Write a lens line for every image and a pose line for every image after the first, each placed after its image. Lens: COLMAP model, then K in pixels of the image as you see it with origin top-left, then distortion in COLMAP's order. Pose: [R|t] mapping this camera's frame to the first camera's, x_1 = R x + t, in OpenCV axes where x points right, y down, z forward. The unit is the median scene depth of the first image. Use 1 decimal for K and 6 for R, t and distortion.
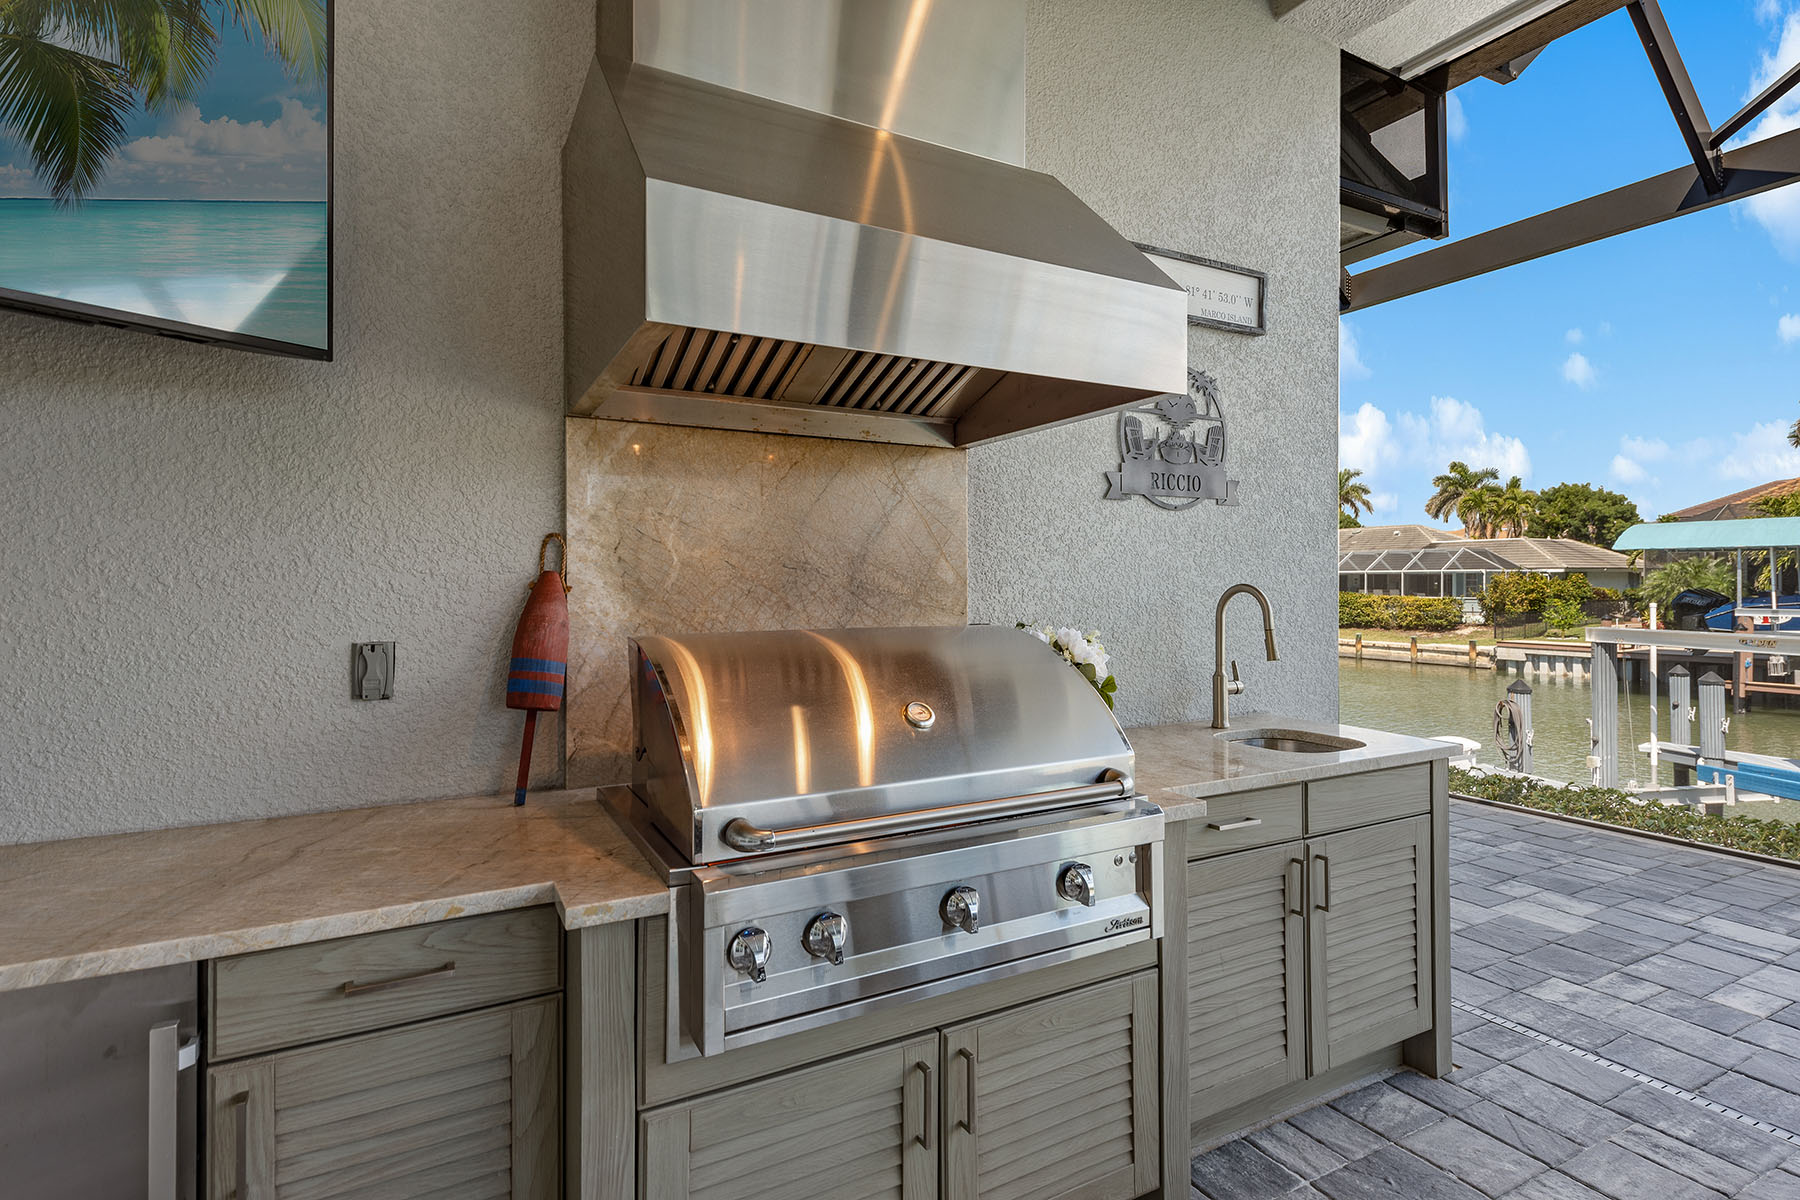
lens RADIAL K [[890.9, 0, 898.6], [0, 890.9, 578.4], [0, 0, 1]] dist [0.004114, -0.000148]
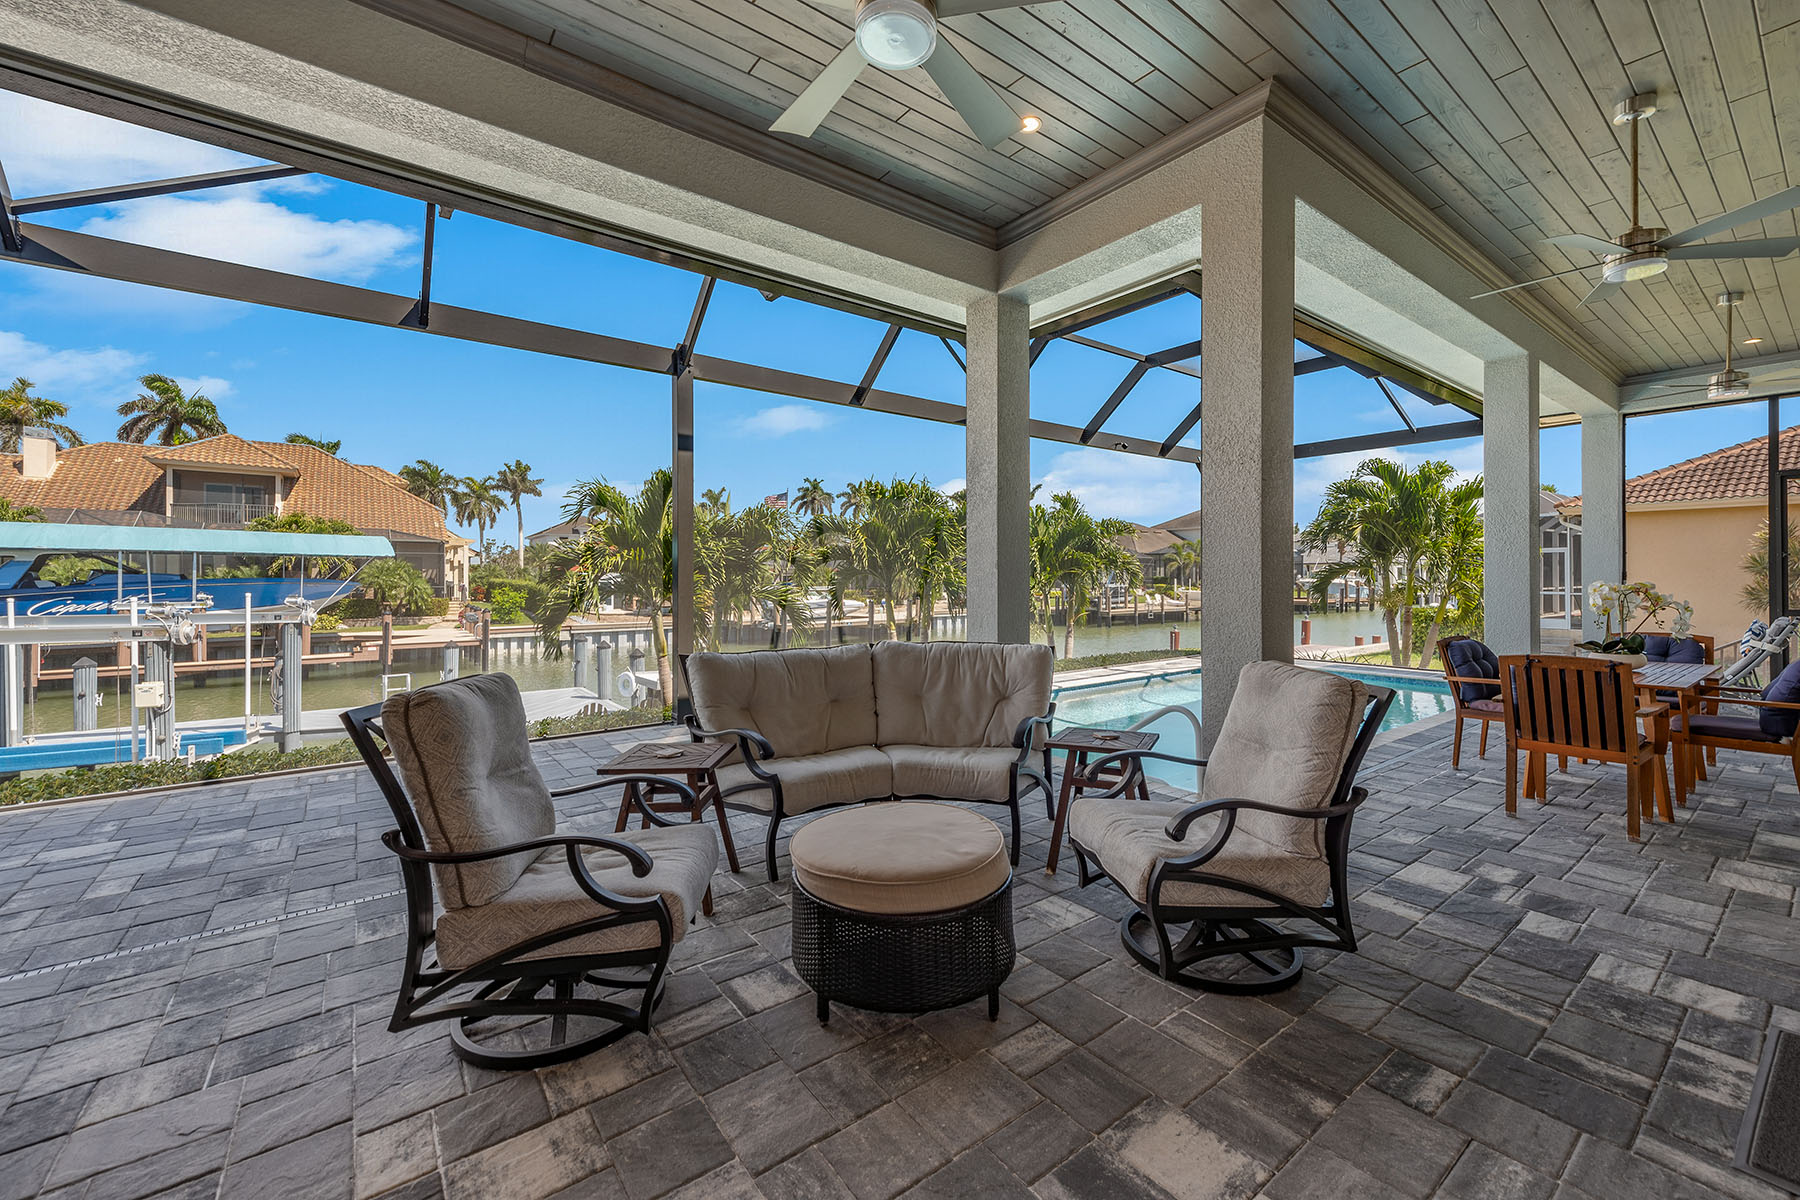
lens RADIAL K [[720.4, 0, 909.0], [0, 720.4, 573.3], [0, 0, 1]] dist [0.019543, -0.006570]
pose [[-0.158724, 0.007113, 0.987297, -0.228039], [-0.001383, 0.999971, -0.007427, -0.000162], [-0.987322, -0.002544, -0.158710, -0.014175]]
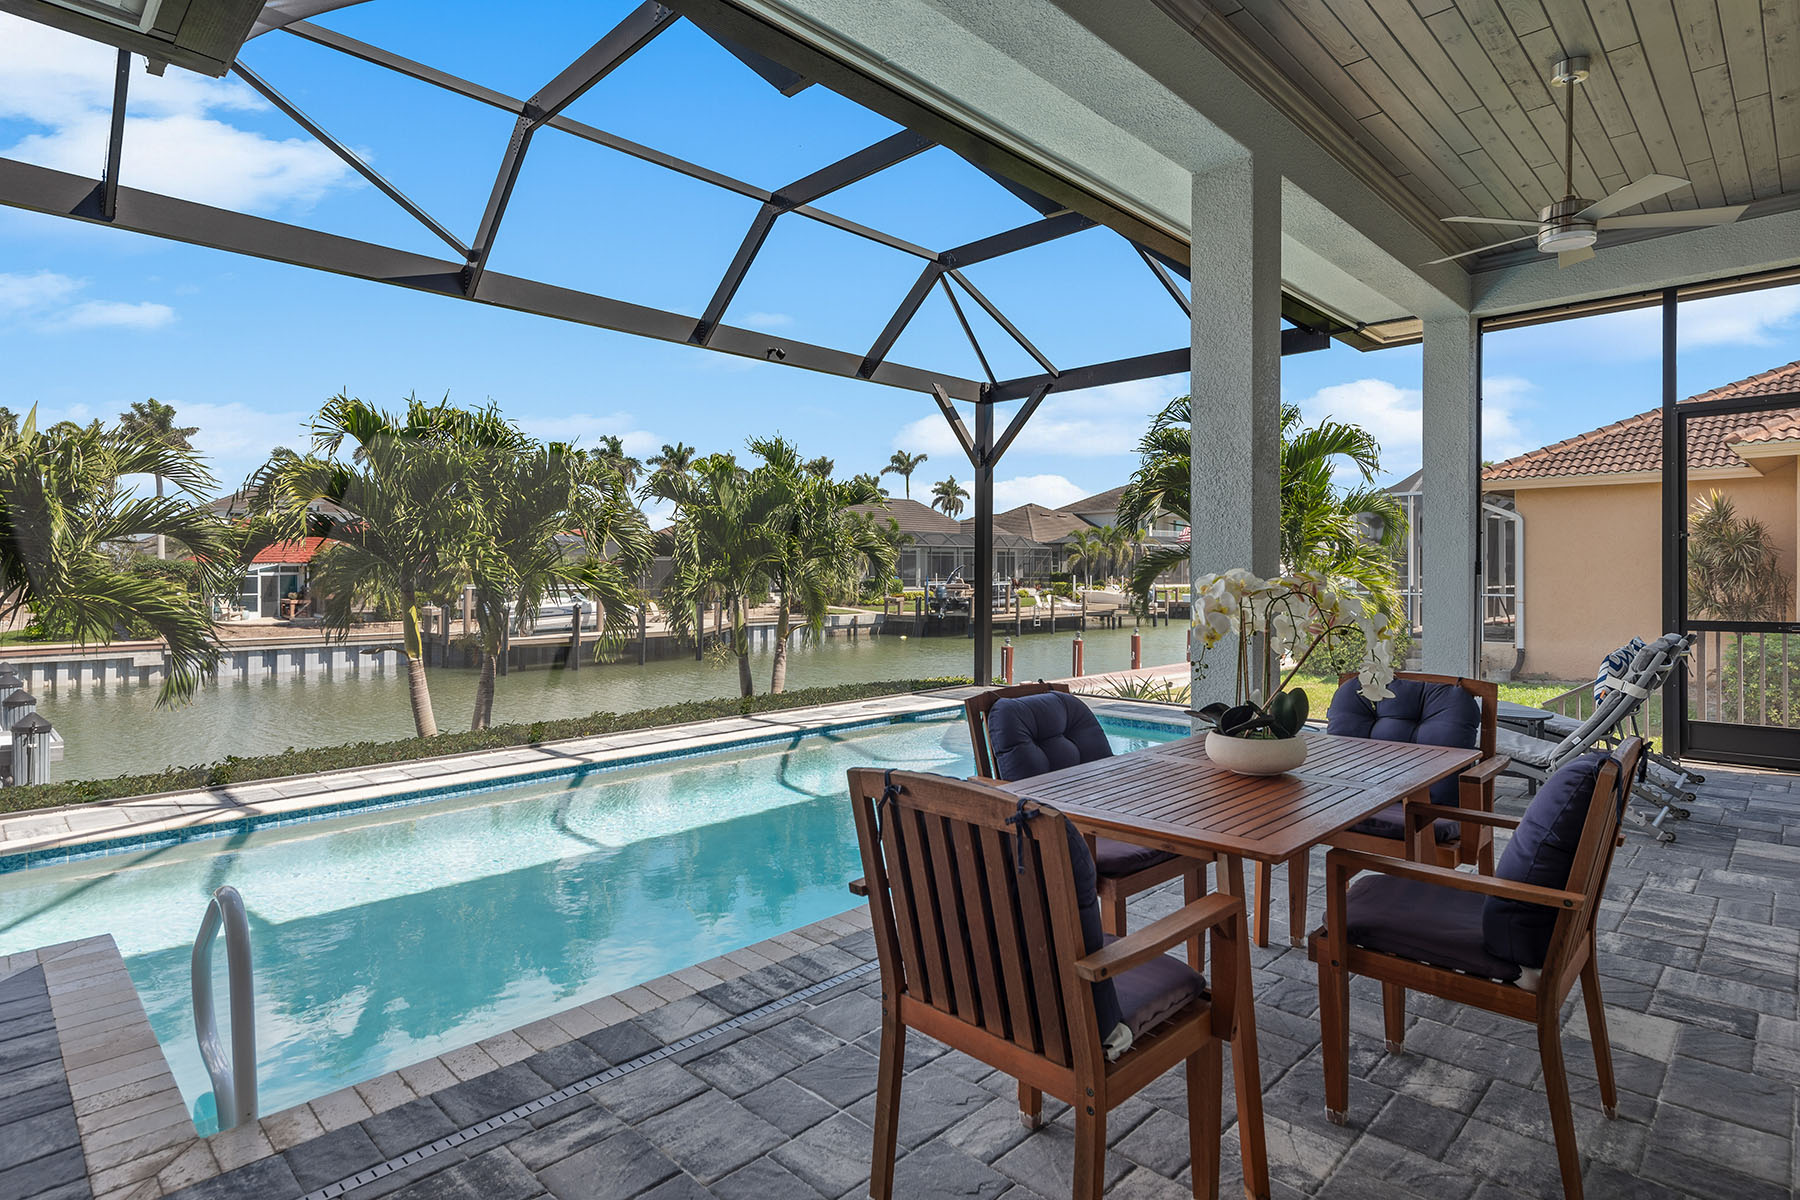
lens RADIAL K [[926.8, 0, 907.2], [0, 926.8, 572.1], [0, 0, 1]] dist [0.018457, -0.011947]
pose [[-0.296553, 0.002202, 0.955014, 0.147458], [-0.004062, 0.999985, -0.003567, 0.007018], [-0.955008, -0.004937, -0.296539, -0.794545]]
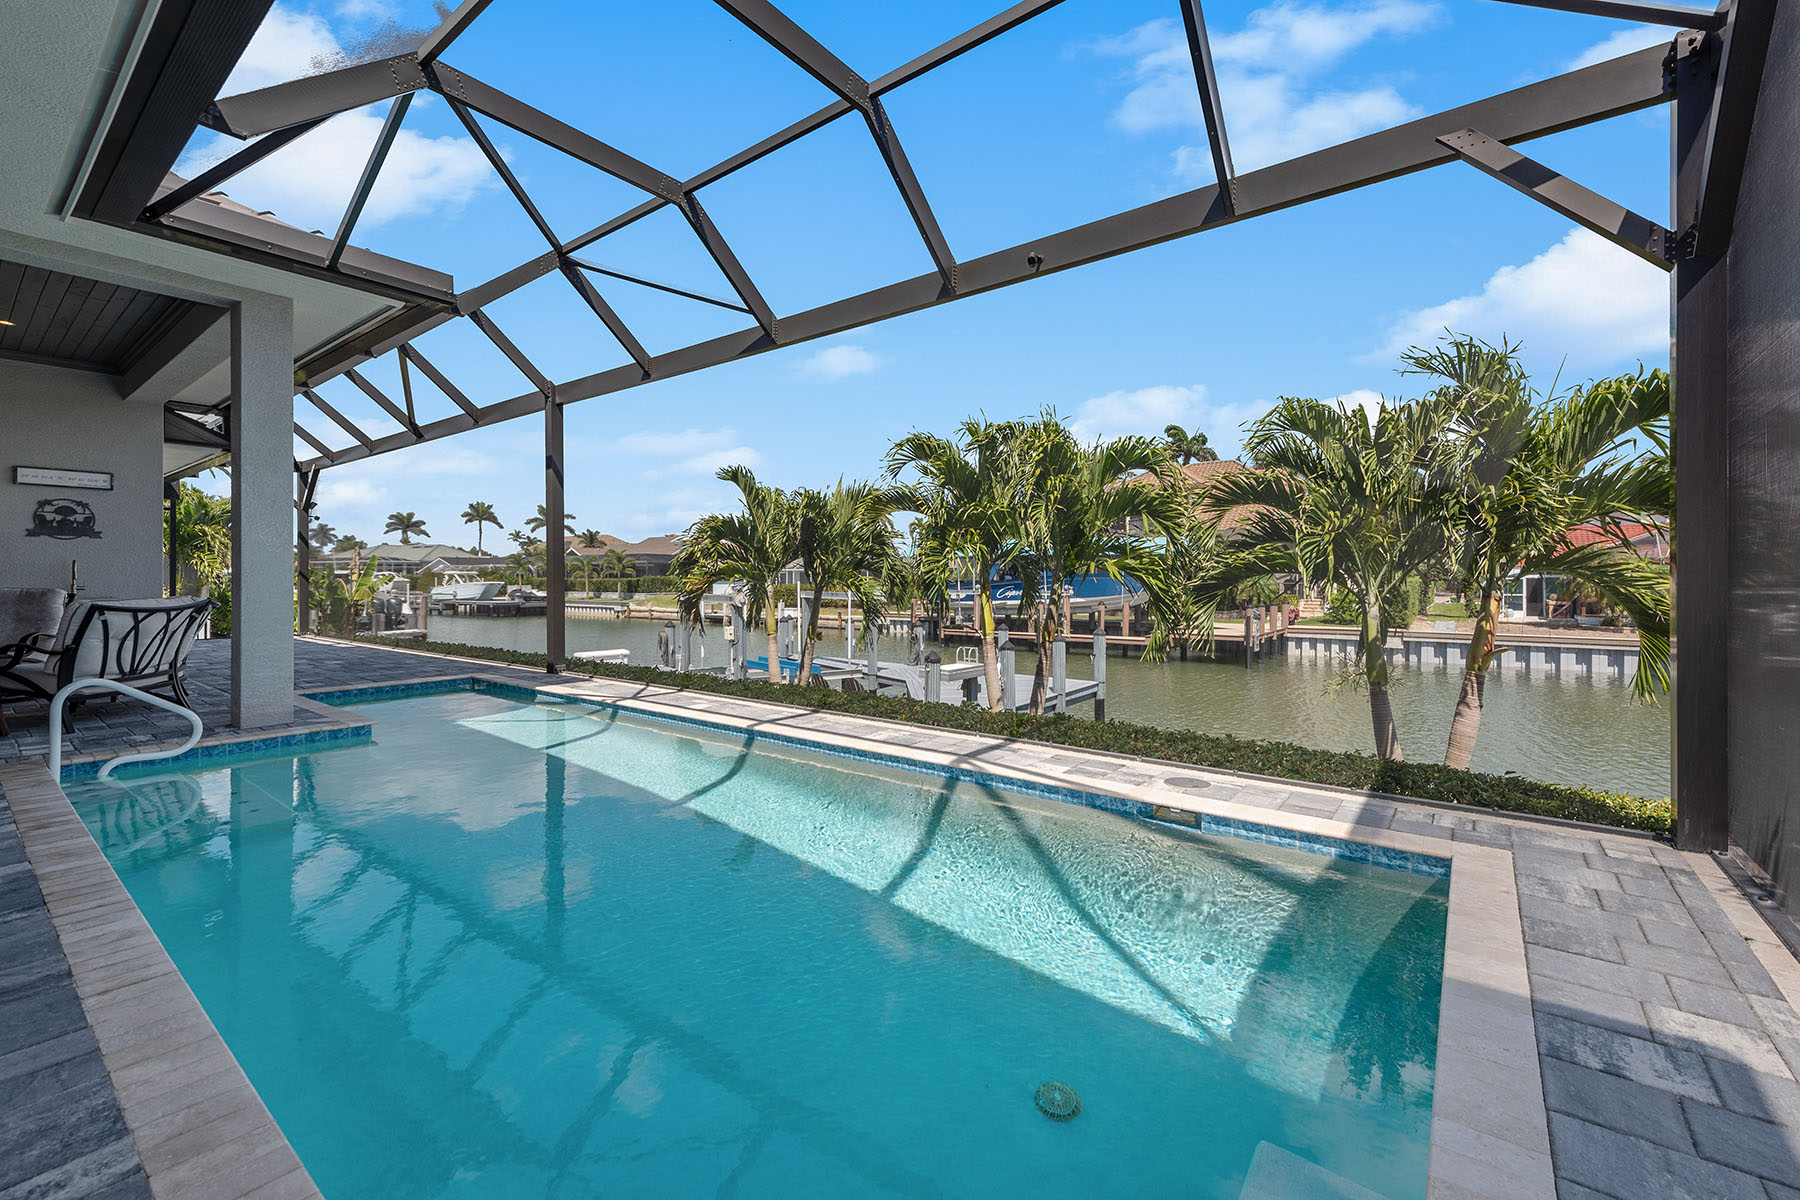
lens RADIAL K [[743.5, 0, 906.2], [0, 743.5, 579.0], [0, 0, 1]] dist [0.007624, -0.000116]
pose [[0.912783, 0.001063, 0.408443, 1.409464], [-0.002829, 0.999989, 0.003720, 0.034078], [-0.408434, -0.004551, 0.912776, -2.059946]]
